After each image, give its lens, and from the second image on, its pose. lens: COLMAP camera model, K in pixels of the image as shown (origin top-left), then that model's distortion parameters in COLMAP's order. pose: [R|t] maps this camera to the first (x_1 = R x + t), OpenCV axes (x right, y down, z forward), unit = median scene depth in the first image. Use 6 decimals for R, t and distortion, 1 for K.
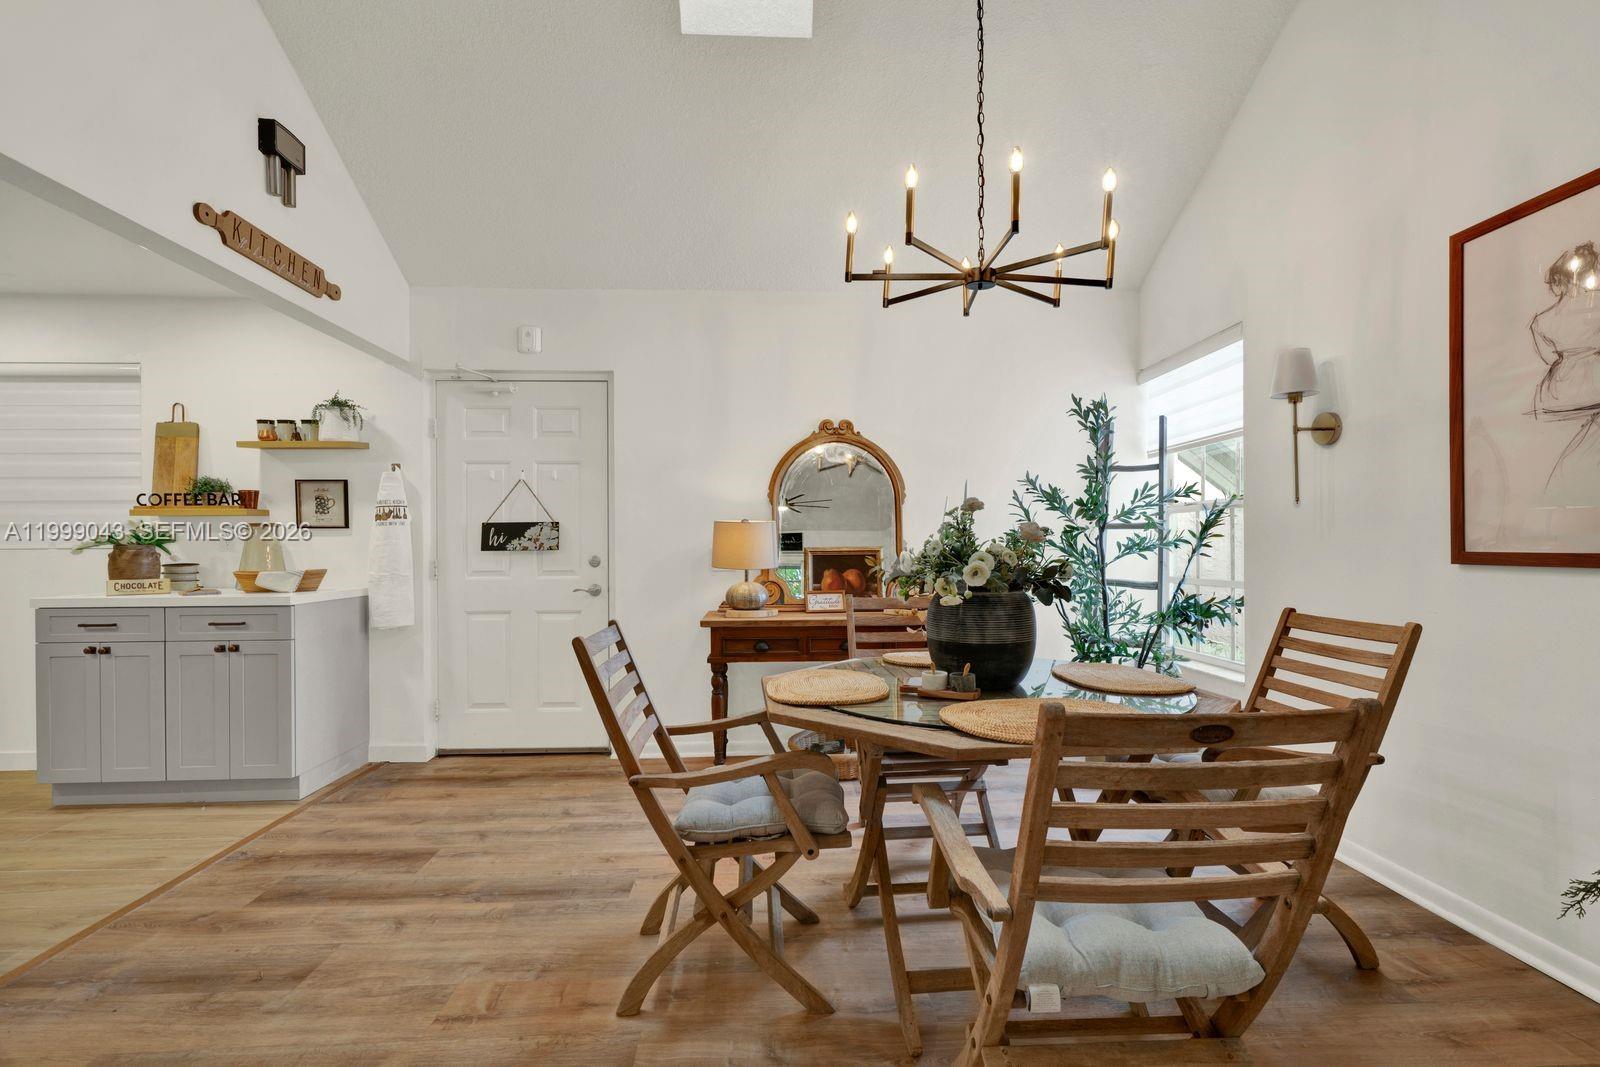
lens RADIAL K [[734.0, 0, 791.5], [0, 734.0, 543.5], [0, 0, 1]] dist [0.002988, 0.000520]
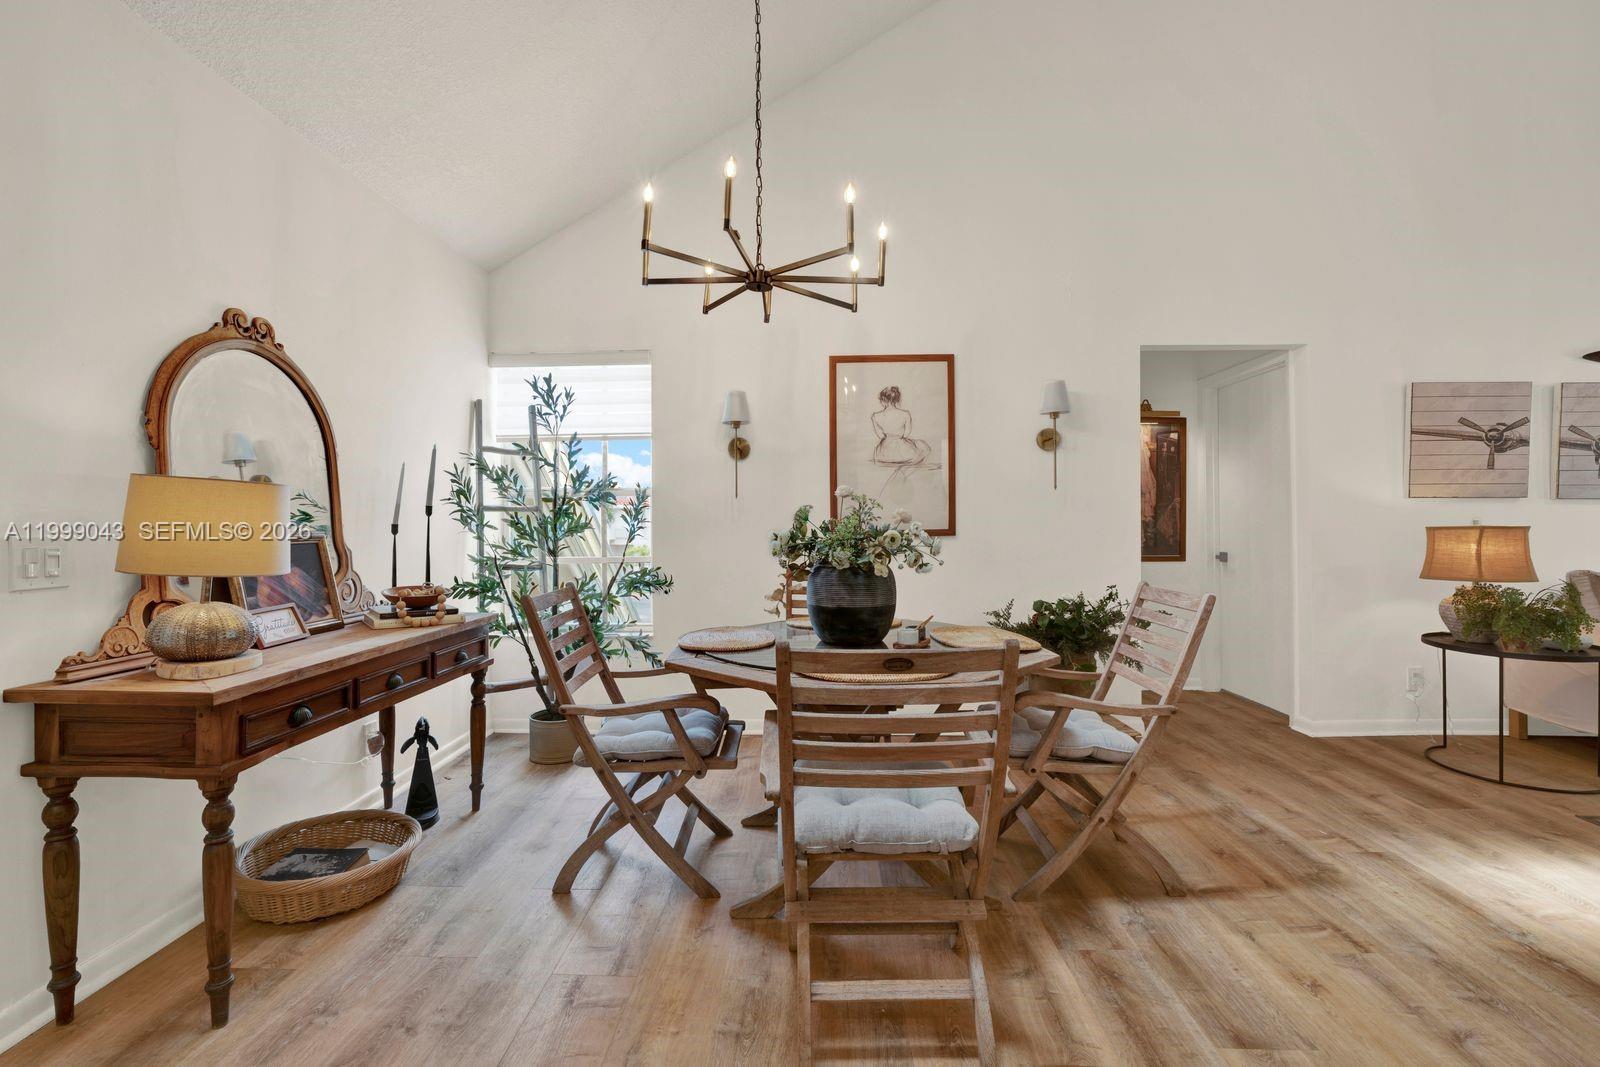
lens RADIAL K [[734.0, 0, 807.6], [0, 734.0, 526.6], [0, 0, 1]] dist [0.002988, 0.000520]
pose [[0.070810, 0.001101, 0.997489, -0.546743], [-0.002028, 0.999997, -0.000960, 0.003414], [-0.997488, -0.001955, 0.070812, 0.552683]]
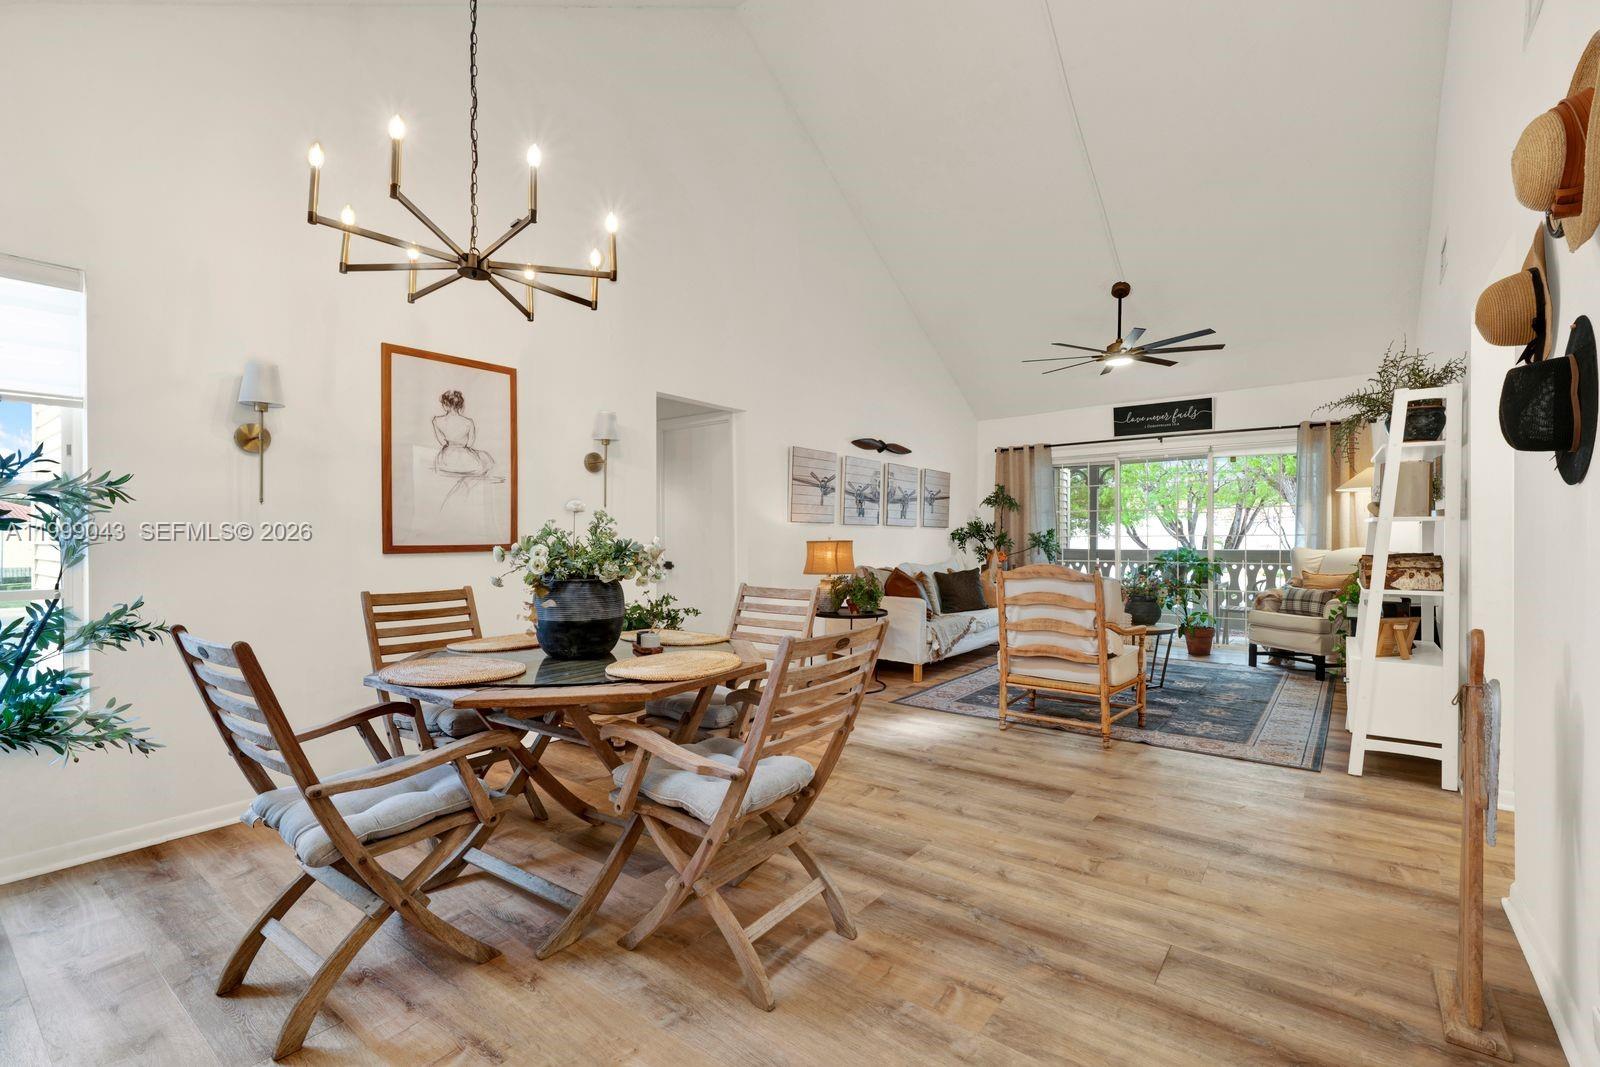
lens RADIAL K [[734.0, 0, 799.2], [0, 734.0, 549.4], [0, 0, 1]] dist [0.002988, 0.000520]
pose [[-0.775677, -0.003364, 0.631121, -0.454692], [0.002959, 0.999955, 0.008966, 0.004305], [-0.631123, 0.008822, -0.775633, 0.985095]]
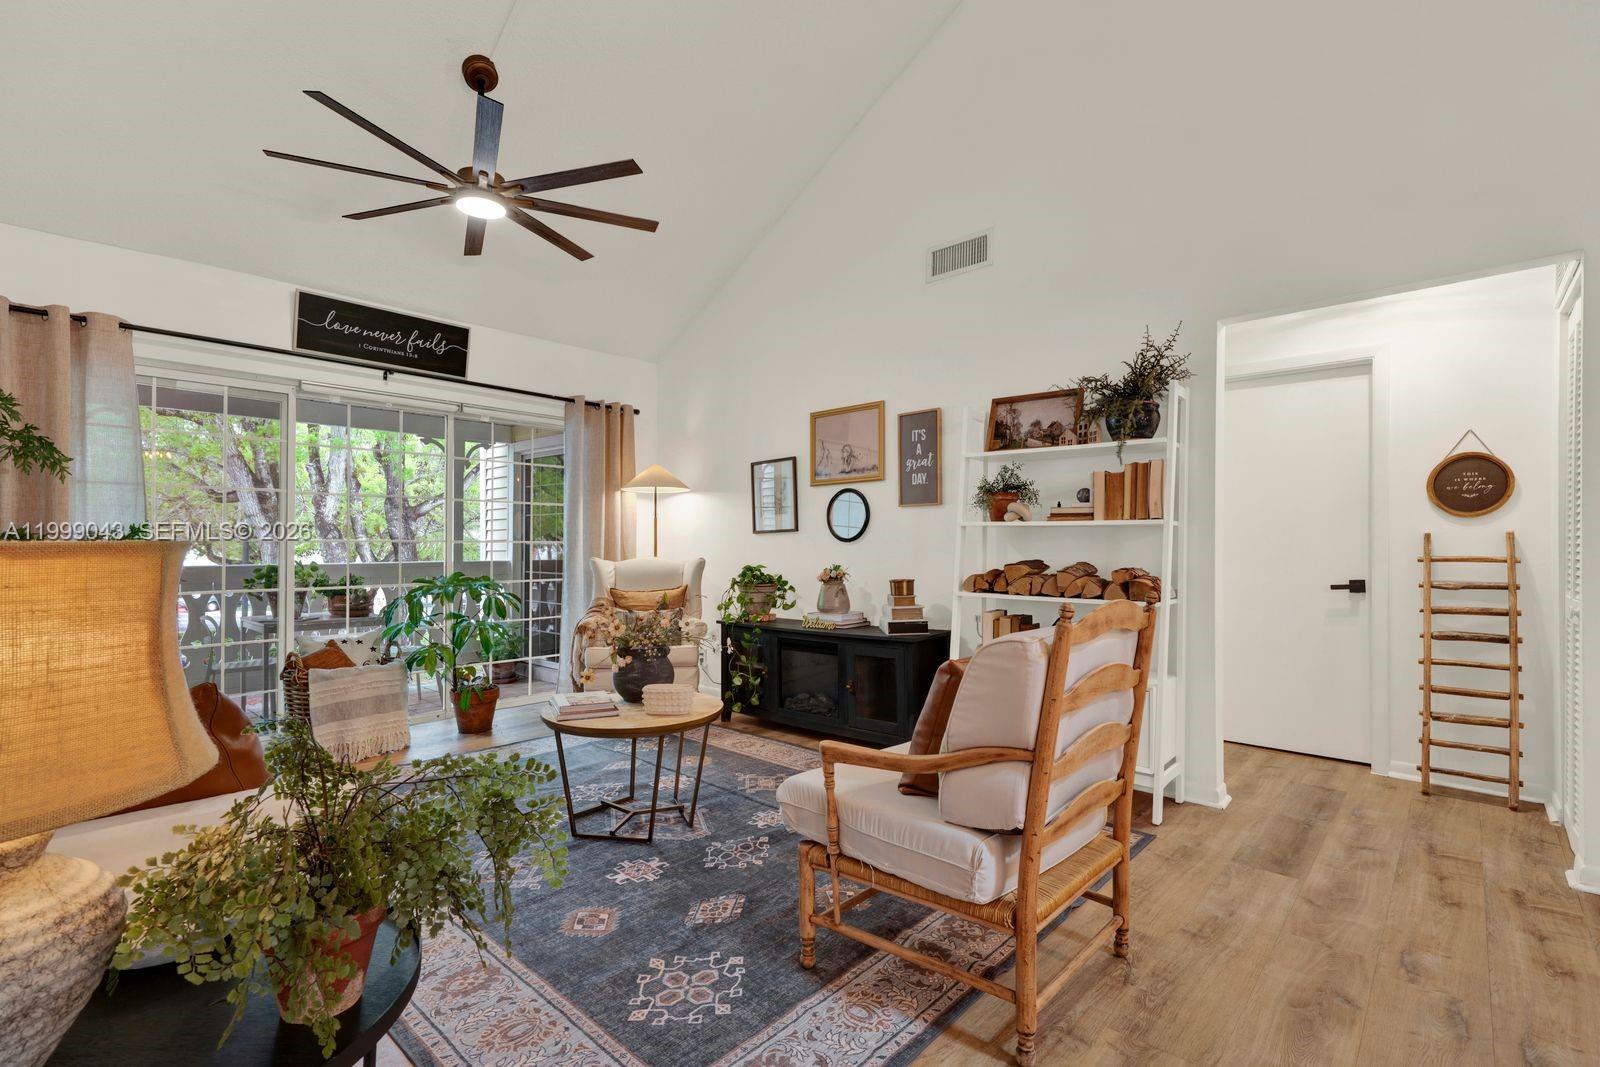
lens RADIAL K [[734.0, 0, 777.1], [0, 734.0, 553.6], [0, 0, 1]] dist [0.002988, 0.000520]
pose [[-0.701408, 0.013284, -0.712636, 0.447085], [0.008335, 0.999911, 0.010436, 0.000517], [0.712712, 0.001381, -0.701456, 0.058141]]
